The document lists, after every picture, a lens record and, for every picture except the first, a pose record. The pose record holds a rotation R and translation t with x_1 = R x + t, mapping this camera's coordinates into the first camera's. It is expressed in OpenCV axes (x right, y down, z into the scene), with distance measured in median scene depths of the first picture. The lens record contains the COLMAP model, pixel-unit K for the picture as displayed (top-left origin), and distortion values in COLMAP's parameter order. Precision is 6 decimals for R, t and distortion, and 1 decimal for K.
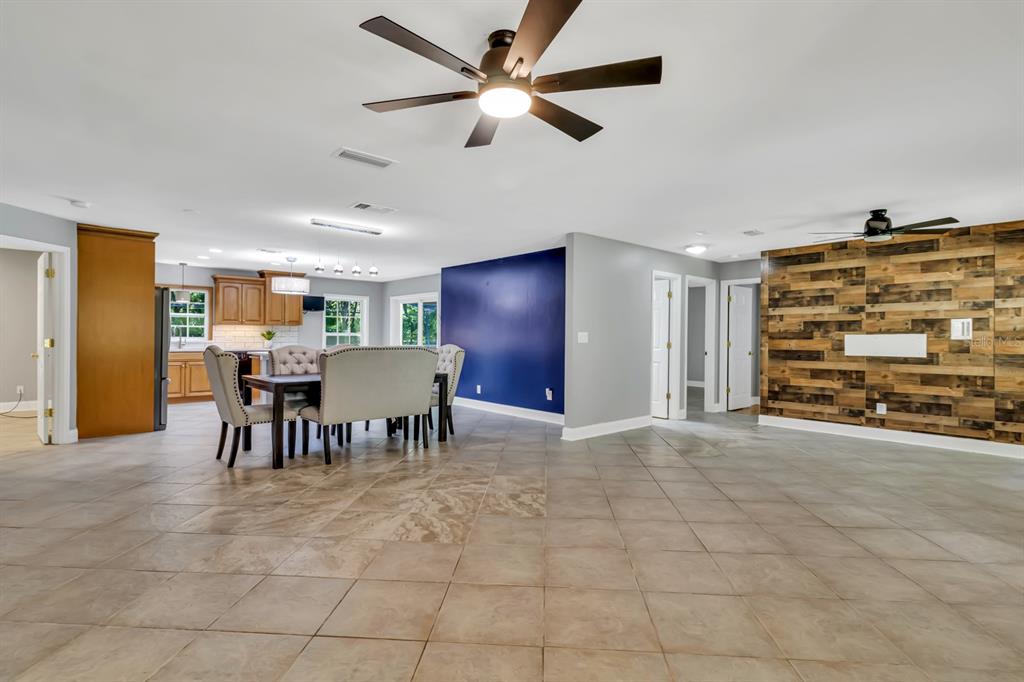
lens RADIAL K [[482.1, 0, 512.0], [0, 482.1, 341.0], [0, 0, 1]] dist [-0.001753, 0.000106]
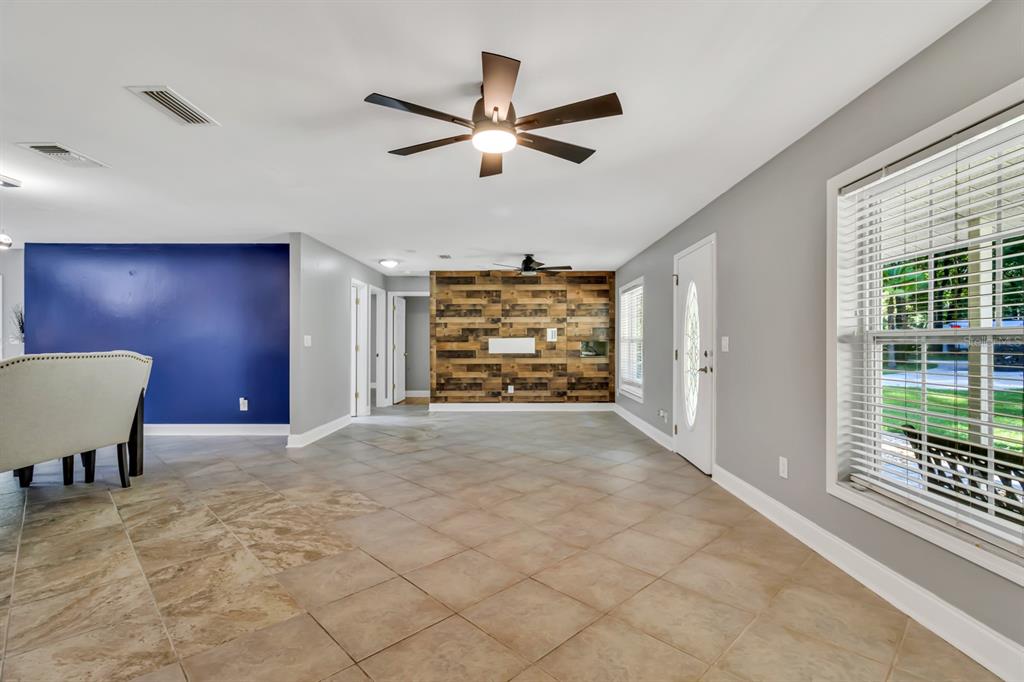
lens RADIAL K [[459.5, 0, 512.0], [0, 459.5, 341.0], [0, 0, 1]] dist [-0.000582, 0.000000]
pose [[0.681256, -0.002755, 0.732040, -0.258741], [0.010588, 0.999925, -0.006090, 0.003680], [-0.731969, 0.011900, 0.681235, 0.057402]]
